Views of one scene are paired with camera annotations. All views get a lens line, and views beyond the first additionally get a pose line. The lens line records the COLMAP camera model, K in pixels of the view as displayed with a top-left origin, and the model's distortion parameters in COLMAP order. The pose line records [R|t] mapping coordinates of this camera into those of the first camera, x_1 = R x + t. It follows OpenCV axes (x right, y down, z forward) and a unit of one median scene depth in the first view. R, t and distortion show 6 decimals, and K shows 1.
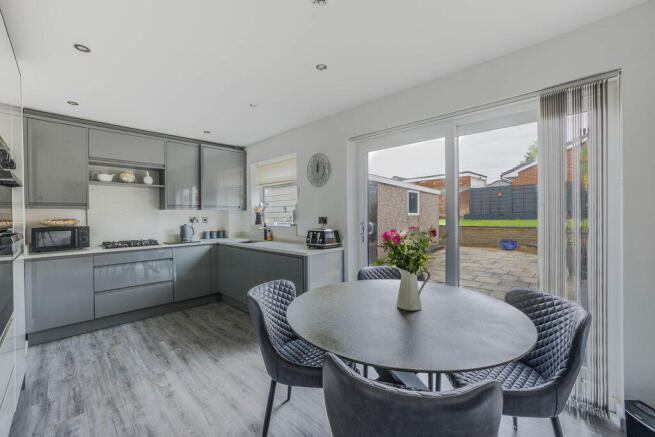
lens RADIAL K [[280.8, 0, 327.5], [0, 280.8, 218.5], [0, 0, 1]] dist [-0.001783, -0.000170]
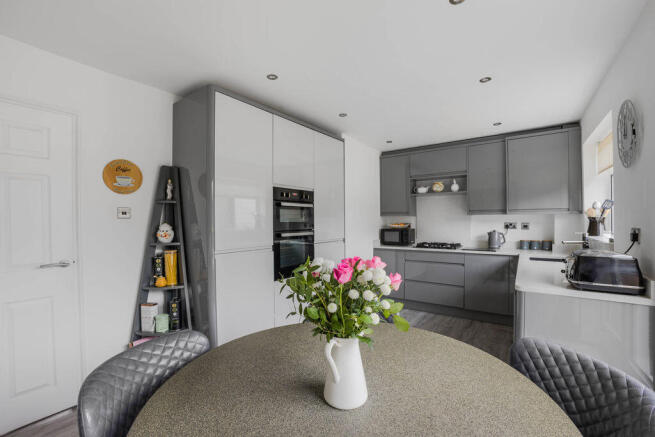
lens RADIAL K [[278.8, 0, 326.6], [0, 278.8, 223.2], [0, 0, 1]] dist [-0.000380, 0.000078]
pose [[0.145999, 0.017005, -0.989139, 0.345900], [-0.007758, 0.999841, 0.016044, -0.014972], [0.989254, 0.005331, 0.146108, 0.369877]]
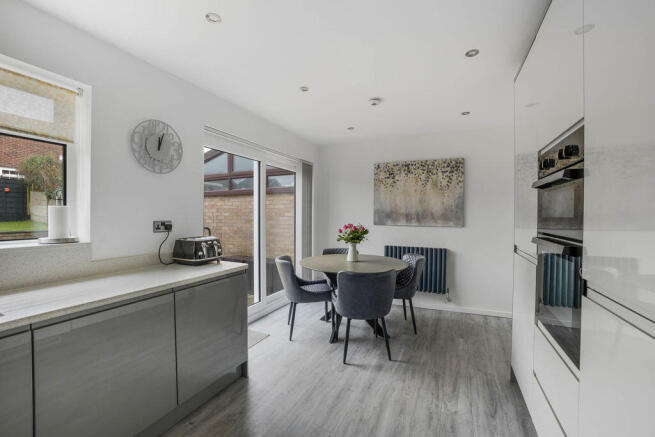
lens RADIAL K [[280.8, 0, 327.5], [0, 280.8, 218.5], [0, 0, 1]] dist [-0.001783, -0.000170]
pose [[-0.337422, -0.009360, 0.941307, -0.706579], [0.010975, 0.999843, 0.013876, -0.016766], [-0.941290, 0.015013, -0.337266, 0.807699]]
